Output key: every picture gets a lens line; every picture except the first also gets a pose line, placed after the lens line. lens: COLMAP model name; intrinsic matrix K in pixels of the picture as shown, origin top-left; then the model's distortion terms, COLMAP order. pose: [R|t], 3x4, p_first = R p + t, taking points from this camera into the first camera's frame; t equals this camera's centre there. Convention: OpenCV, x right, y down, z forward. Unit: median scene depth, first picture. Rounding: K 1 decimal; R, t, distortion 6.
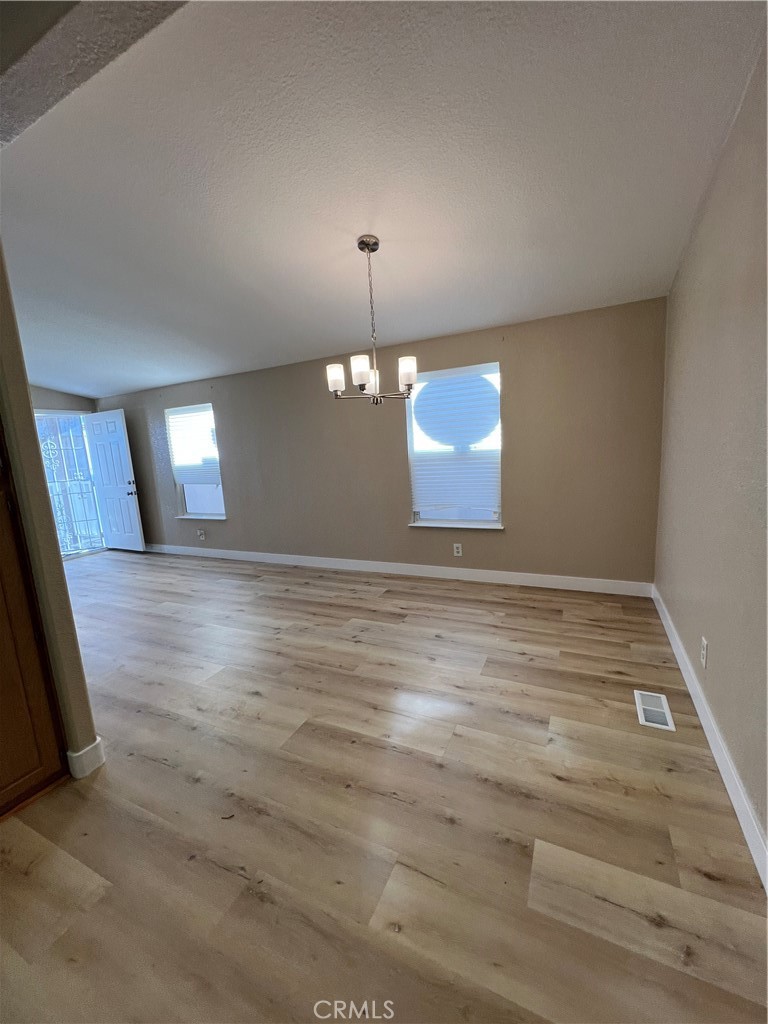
lens RADIAL K [[412.3, 0, 382.6], [0, 412.3, 513.4], [0, 0, 1]] dist [0.000191, -0.000014]
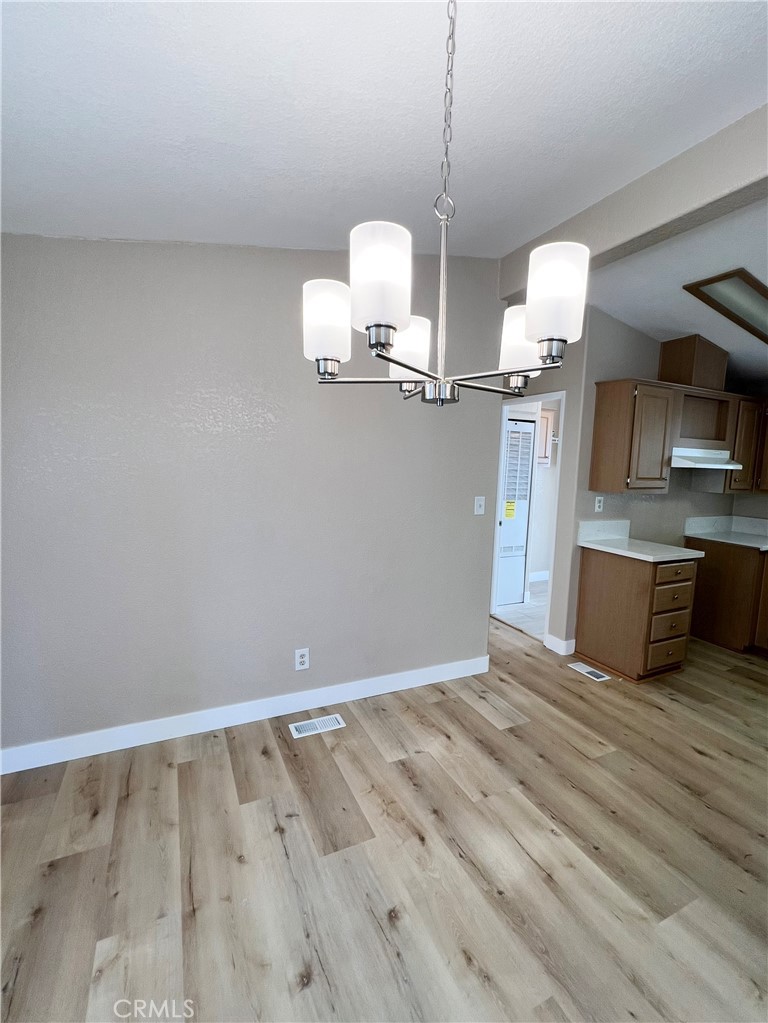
lens RADIAL K [[463.5, 0, 386.5], [0, 463.5, 512.3], [0, 0, 1]] dist [-0.002185, -0.000381]
pose [[-0.775180, -0.035010, 0.630769, -0.285756], [0.117721, 0.972969, 0.198676, -0.334328], [-0.620675, 0.228265, -0.750105, 1.661804]]
